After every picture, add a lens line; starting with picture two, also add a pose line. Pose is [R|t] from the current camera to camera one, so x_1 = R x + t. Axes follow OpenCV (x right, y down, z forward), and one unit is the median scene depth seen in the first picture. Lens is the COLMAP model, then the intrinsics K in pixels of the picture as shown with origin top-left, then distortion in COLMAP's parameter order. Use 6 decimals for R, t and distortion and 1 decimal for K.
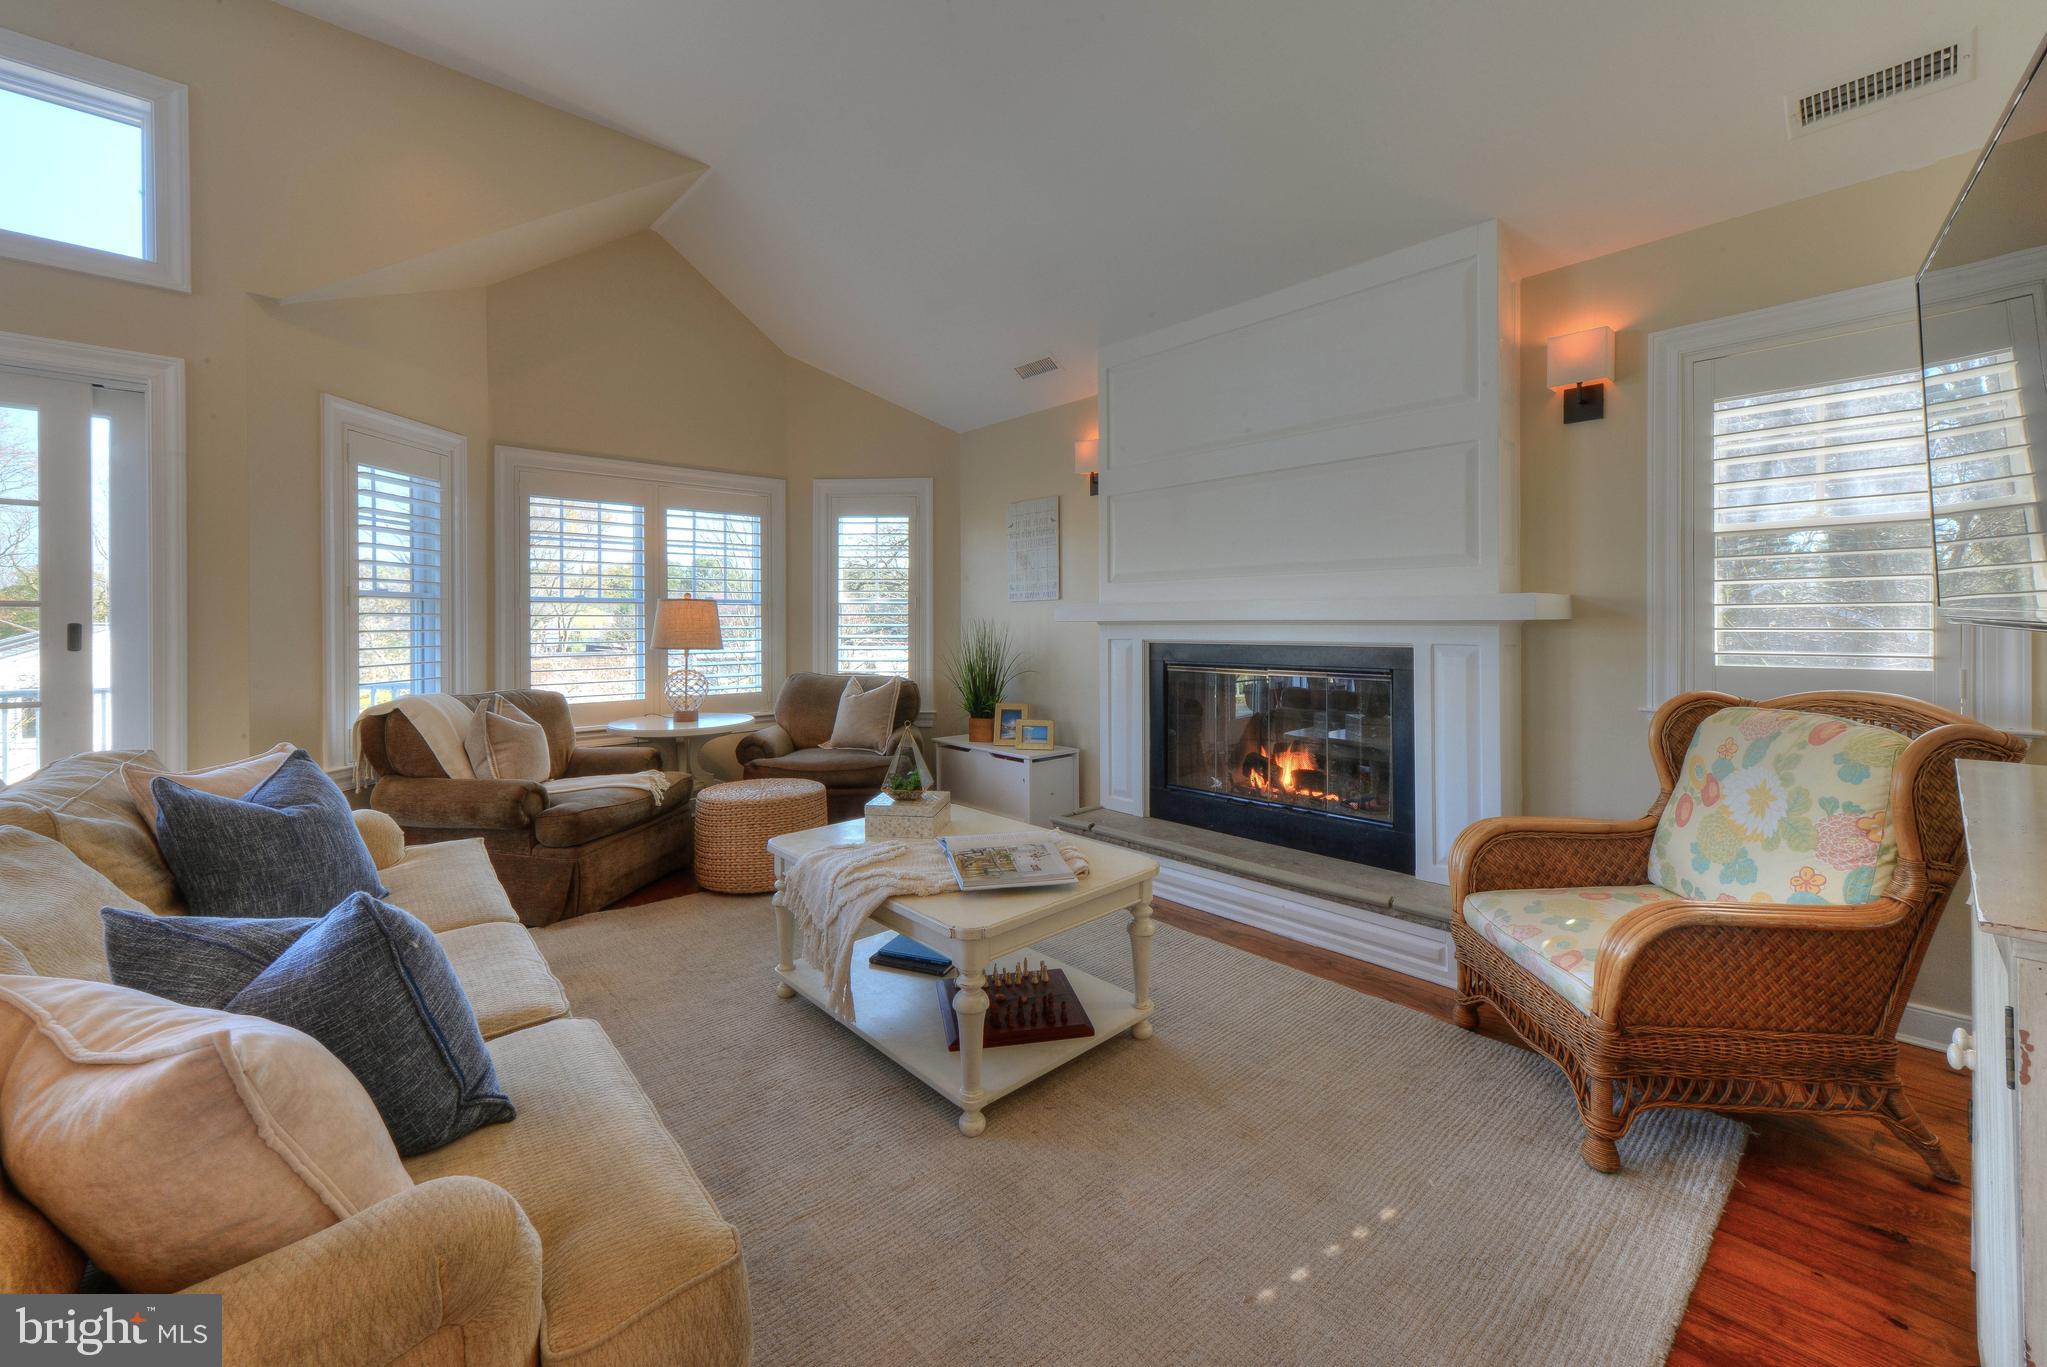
lens RADIAL K [[808.3, 0, 1018.7], [0, 808.3, 627.7], [0, 0, 1]] dist [0.002579, 0.000005]
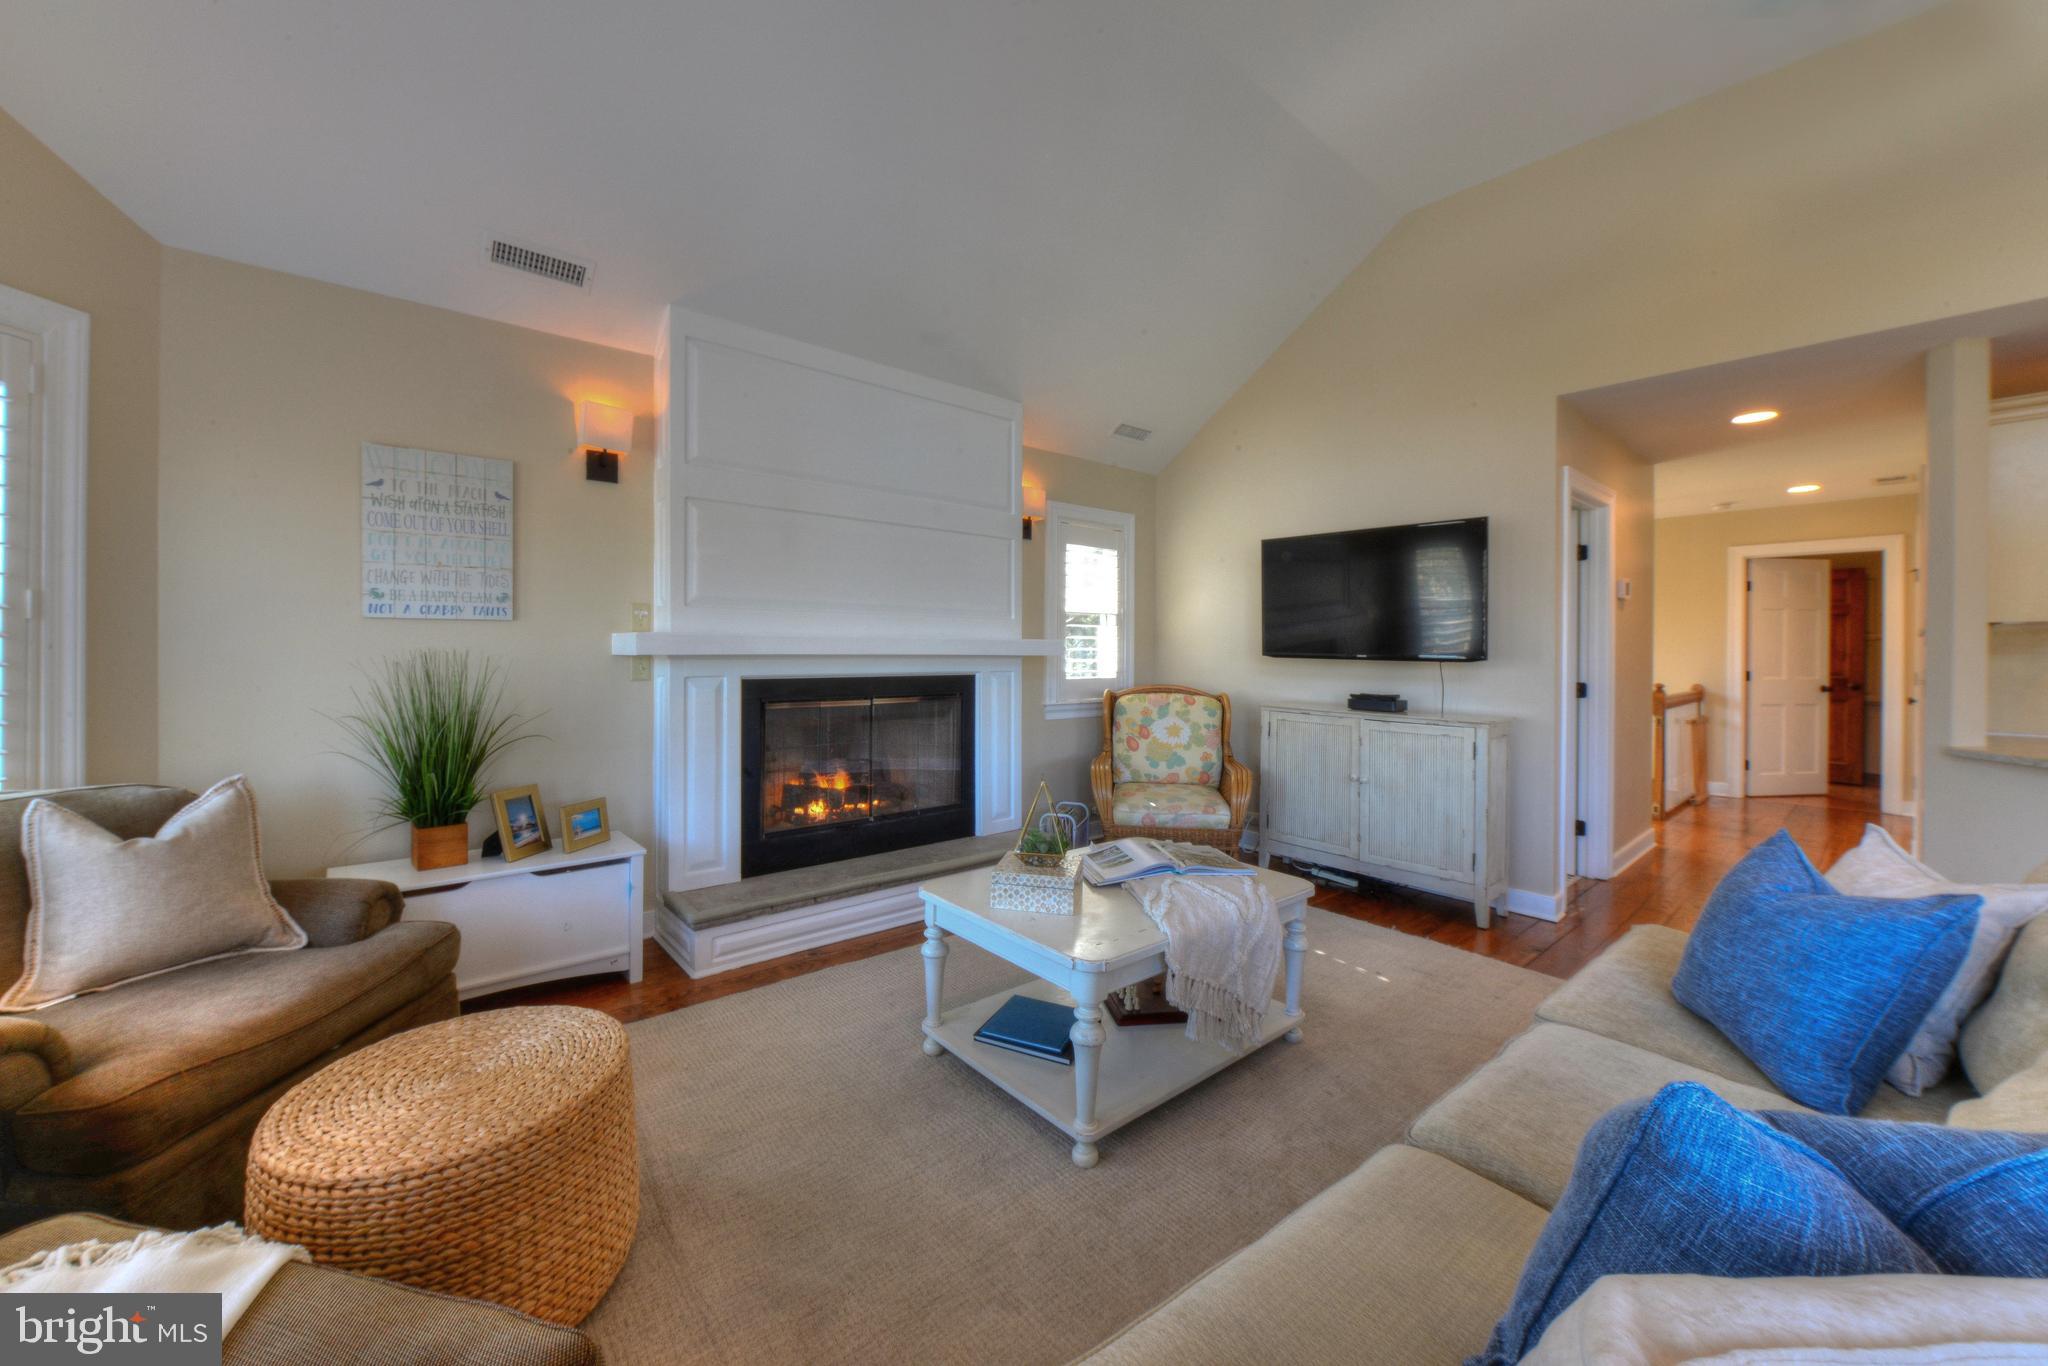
lens RADIAL K [[794.5, 0, 1024.0], [0, 794.5, 683.0], [0, 0, 1]] dist [0.000071, -0.000004]
pose [[0.011929, -0.026242, 0.999584, -0.682079], [0.009284, 0.999615, 0.026132, 0.002408], [-0.999886, 0.008968, 0.012168, 0.671699]]
